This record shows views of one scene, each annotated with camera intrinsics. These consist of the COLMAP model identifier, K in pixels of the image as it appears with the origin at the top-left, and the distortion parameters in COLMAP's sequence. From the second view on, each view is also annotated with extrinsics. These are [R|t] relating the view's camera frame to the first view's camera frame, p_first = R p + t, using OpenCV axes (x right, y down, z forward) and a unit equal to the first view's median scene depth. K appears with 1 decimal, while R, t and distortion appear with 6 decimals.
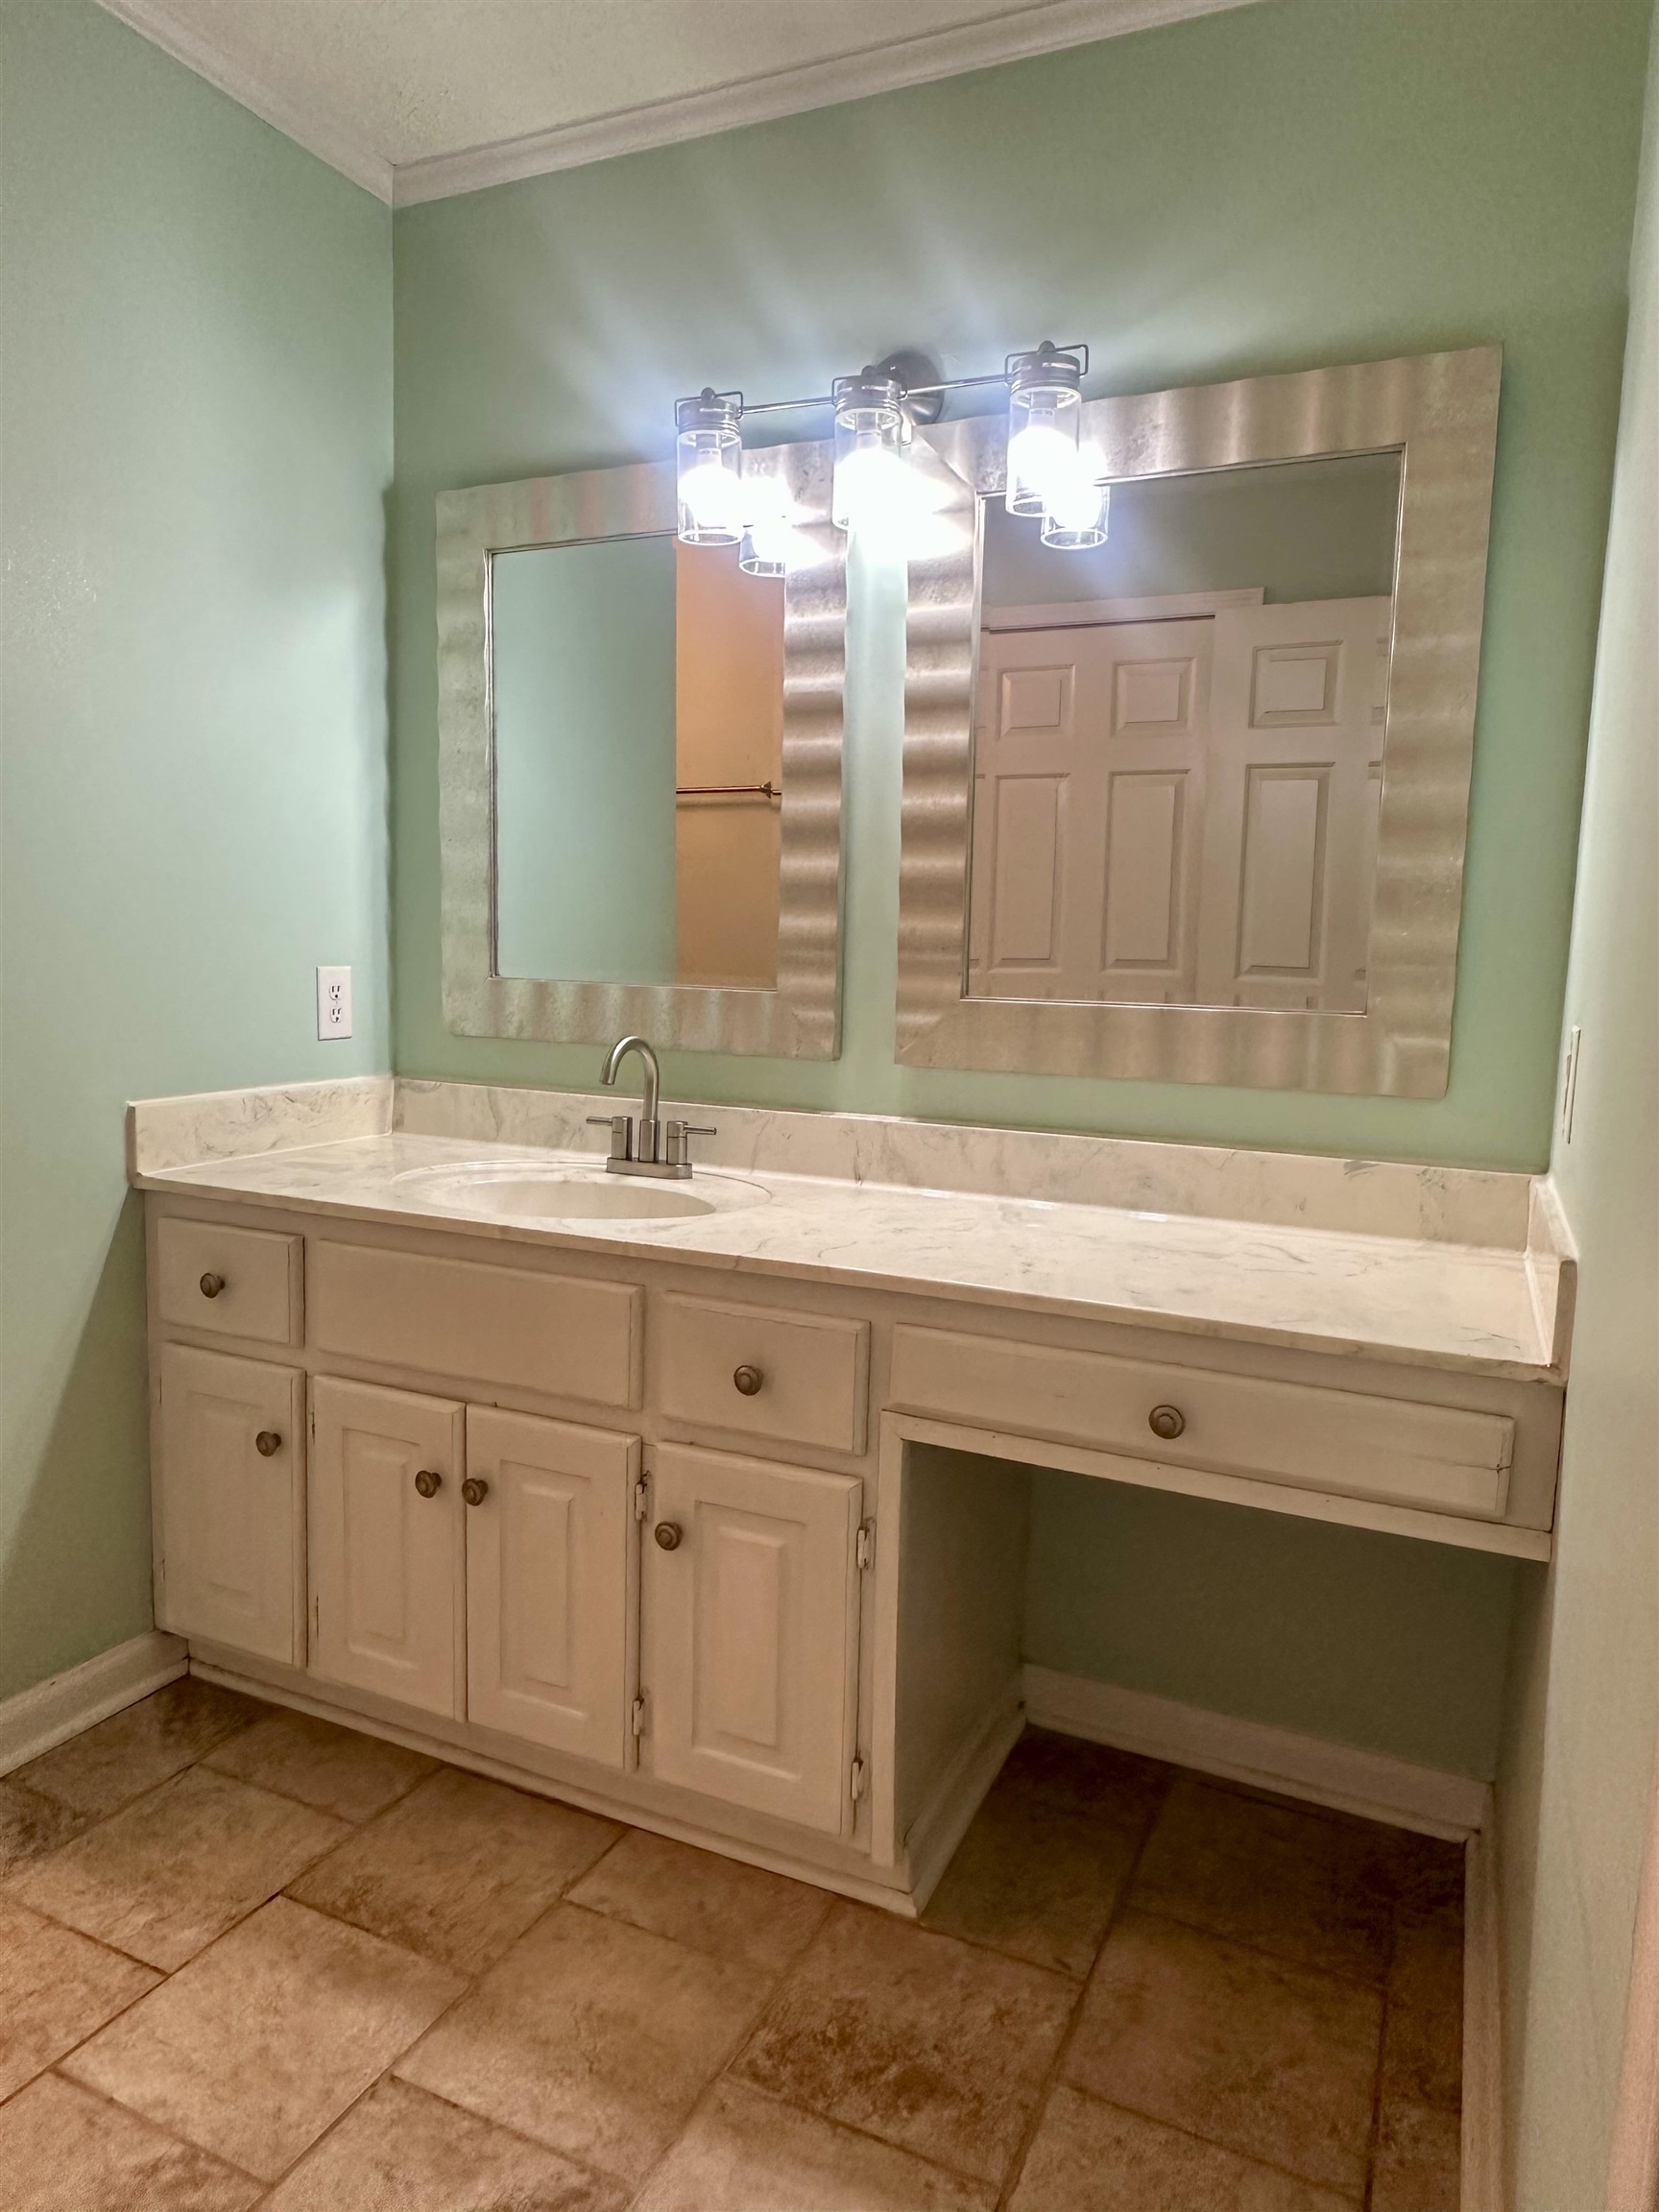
lens RADIAL K [[1417.4, 0, 829.5], [0, 1417.4, 1106.0], [0, 0, 1]] dist [-0.001676, -0.001033]
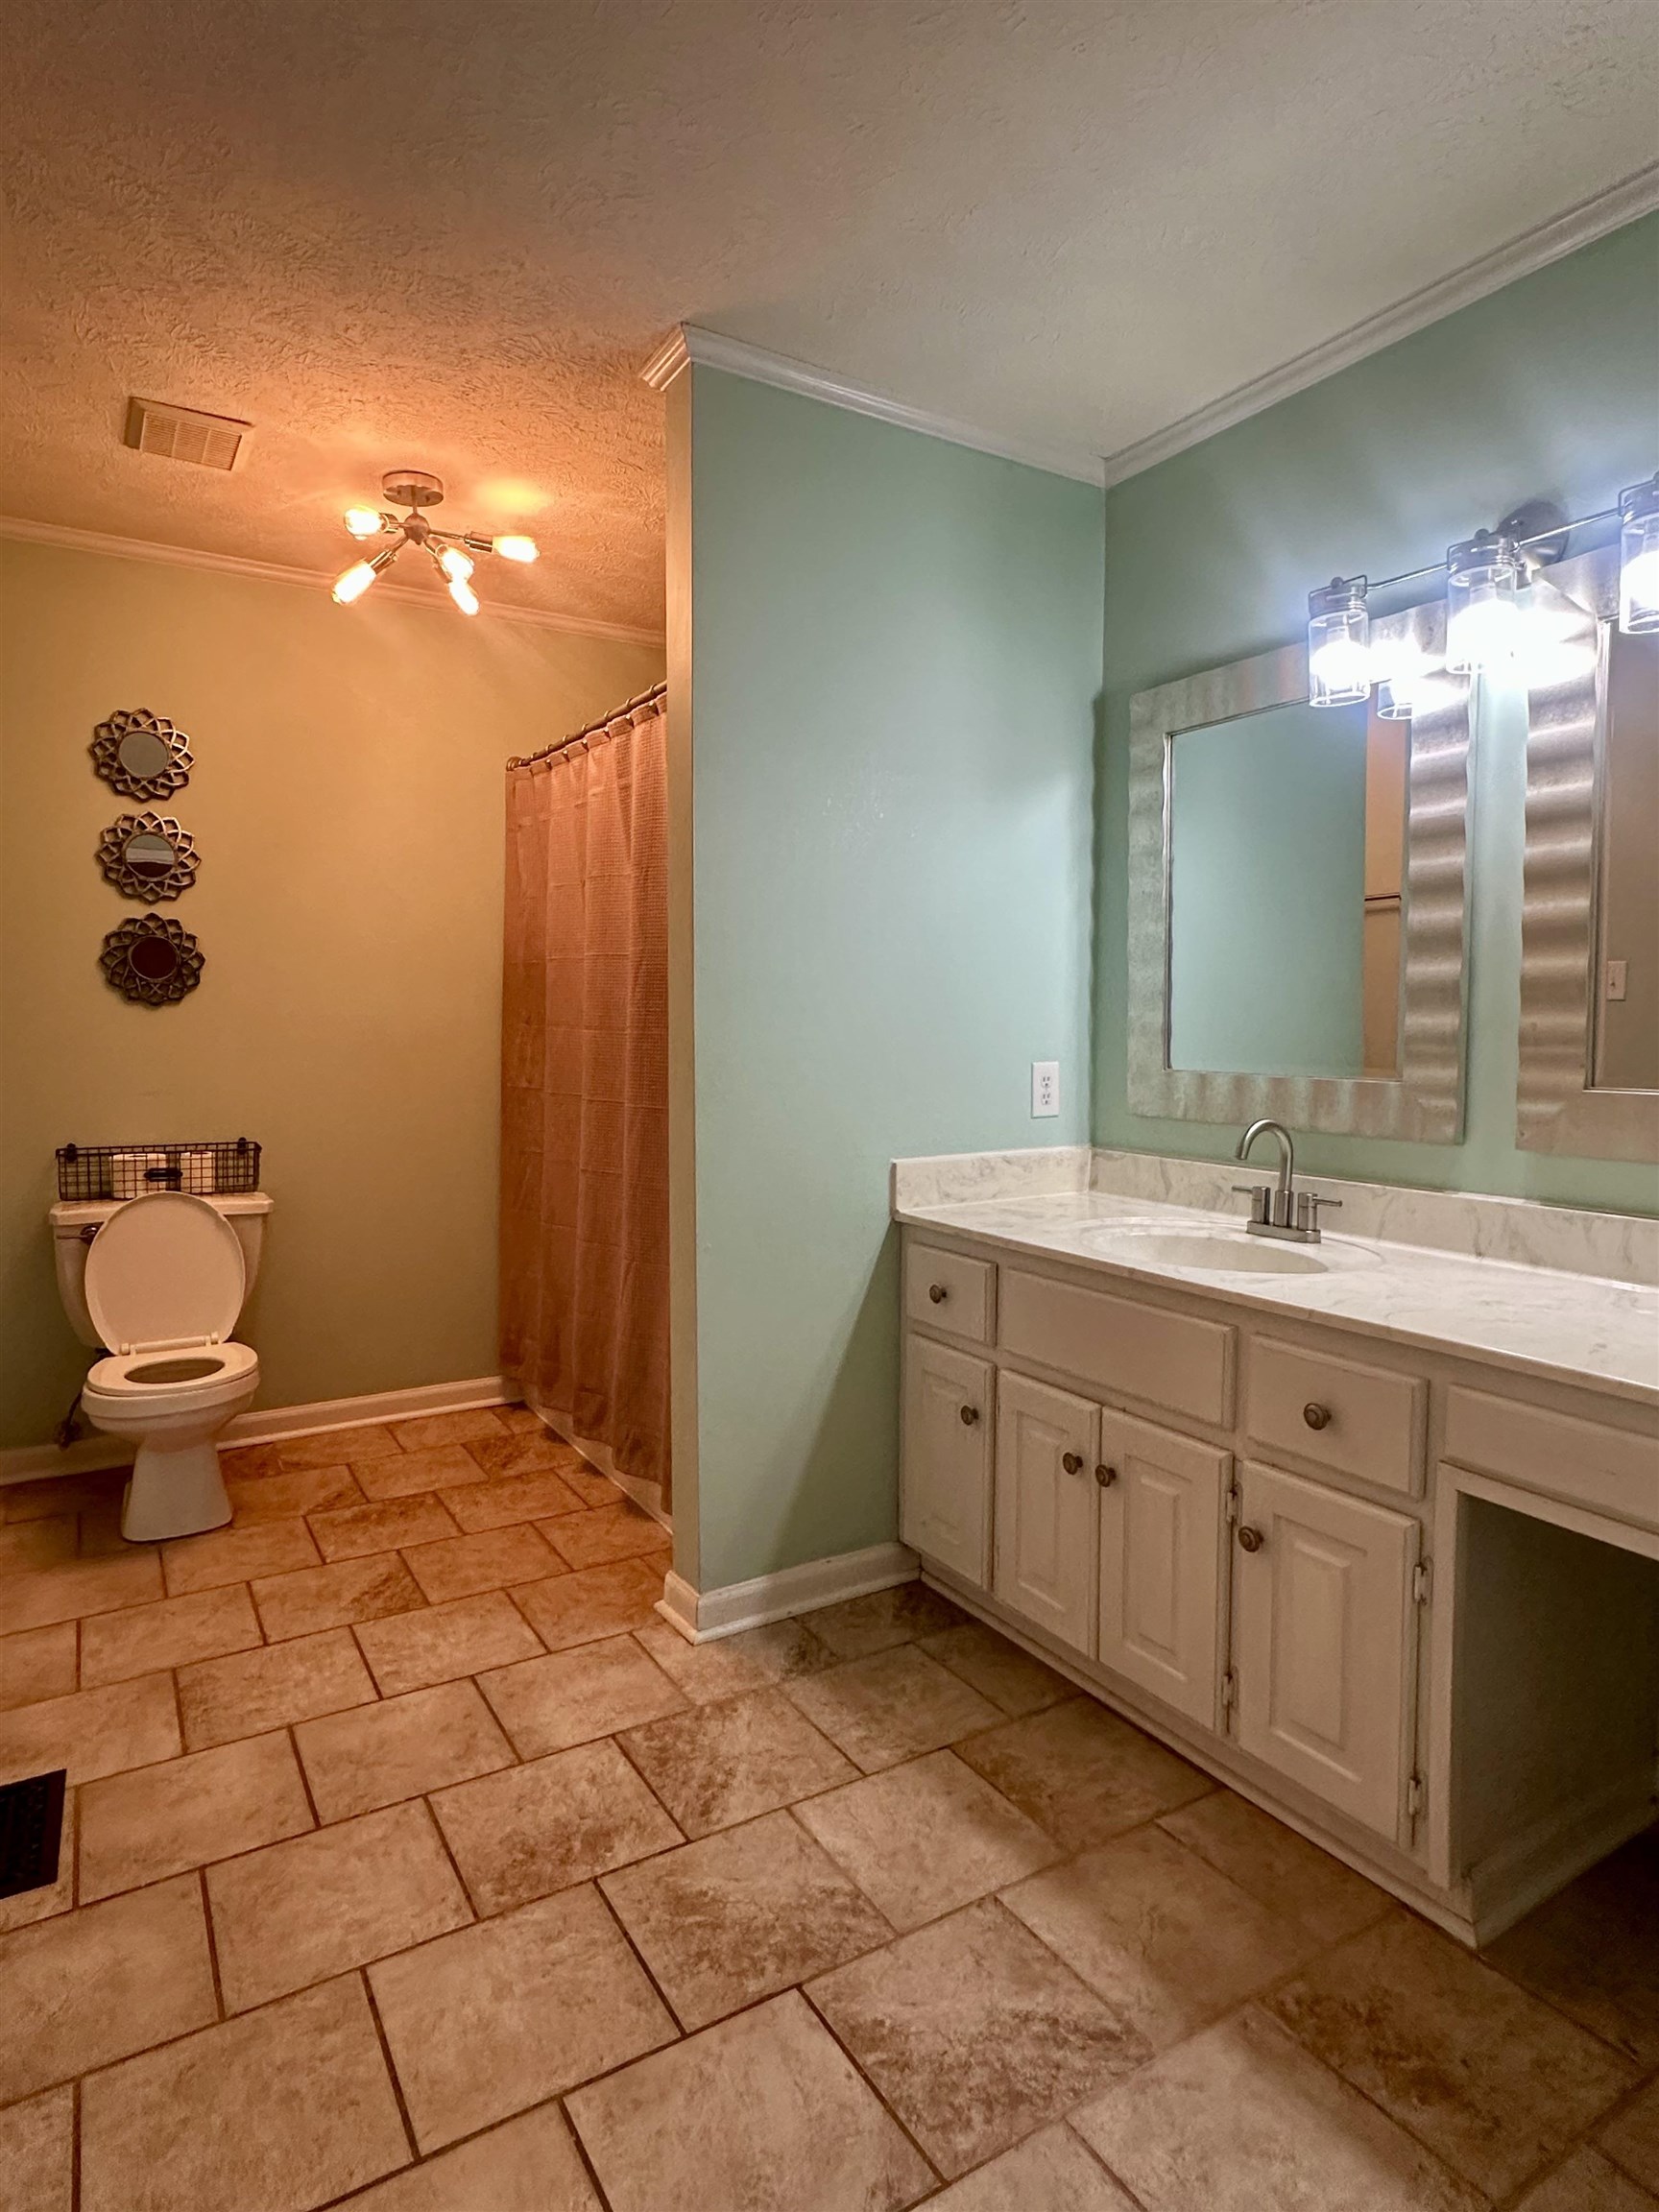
lens RADIAL K [[1221.7, 0, 831.7], [0, 1221.7, 1095.1], [0, 0, 1]] dist [-0.001718, 0.000493]
pose [[0.835220, 0.006549, -0.549877, 0.132935], [-0.040470, 0.997950, -0.049585, -0.004512], [0.548424, 0.063668, 0.833773, -0.065145]]
